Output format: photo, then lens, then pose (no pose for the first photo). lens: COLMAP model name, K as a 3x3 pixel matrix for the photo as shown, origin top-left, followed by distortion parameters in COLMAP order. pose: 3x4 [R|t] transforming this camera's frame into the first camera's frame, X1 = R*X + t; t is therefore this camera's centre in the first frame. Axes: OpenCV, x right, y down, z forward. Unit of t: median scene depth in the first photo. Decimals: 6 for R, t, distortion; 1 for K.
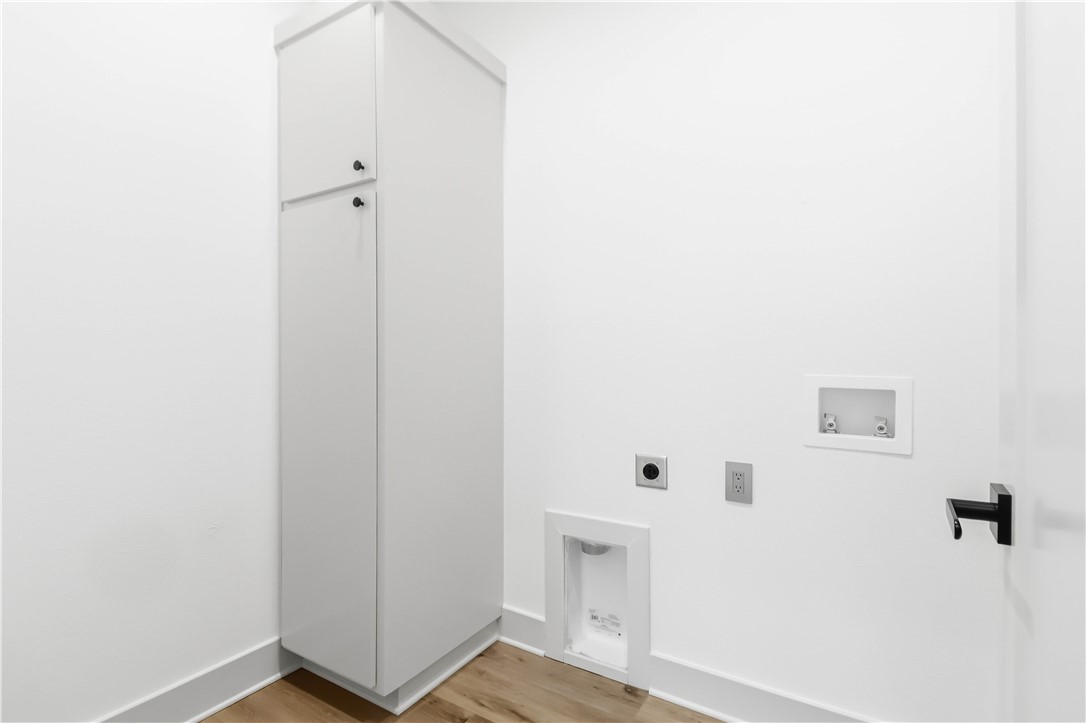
lens RADIAL K [[527.1, 0, 546.2], [0, 527.1, 364.9], [0, 0, 1]] dist [0.002093, 0.000369]
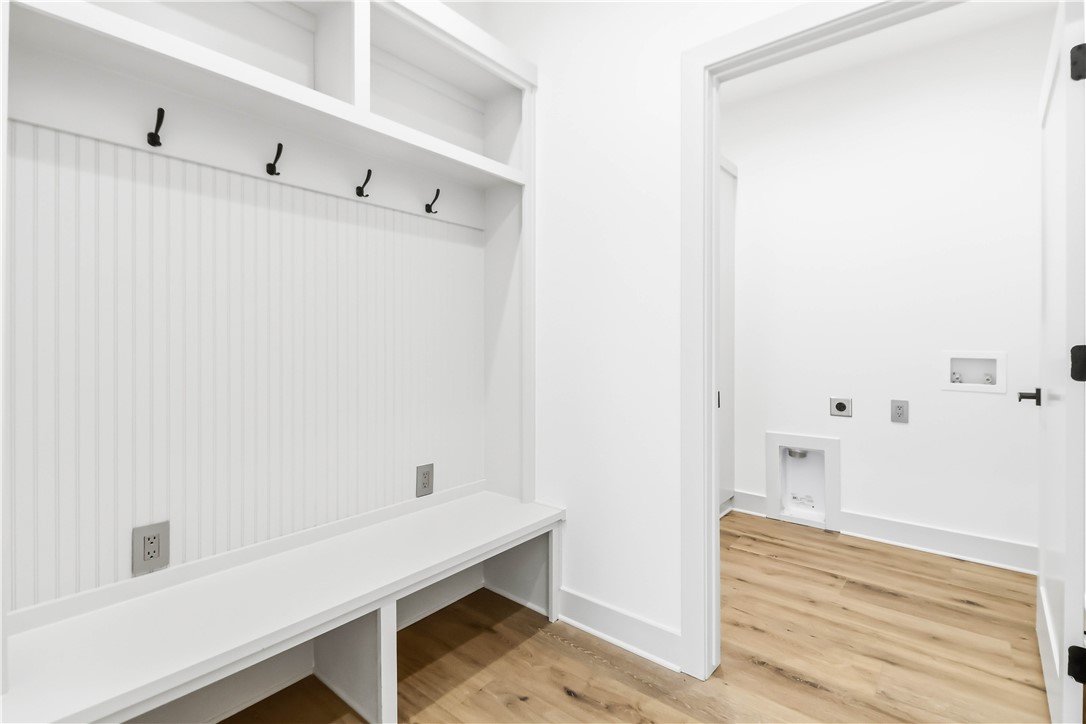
lens RADIAL K [[501.5, 0, 547.5], [0, 501.5, 345.4], [0, 0, 1]] dist [0.001283, -0.007746]
pose [[0.990037, 0.000686, -0.140804, -0.529780], [-0.000852, 0.999999, -0.001119, 0.001347], [0.140803, 0.001228, 0.990037, -0.779325]]
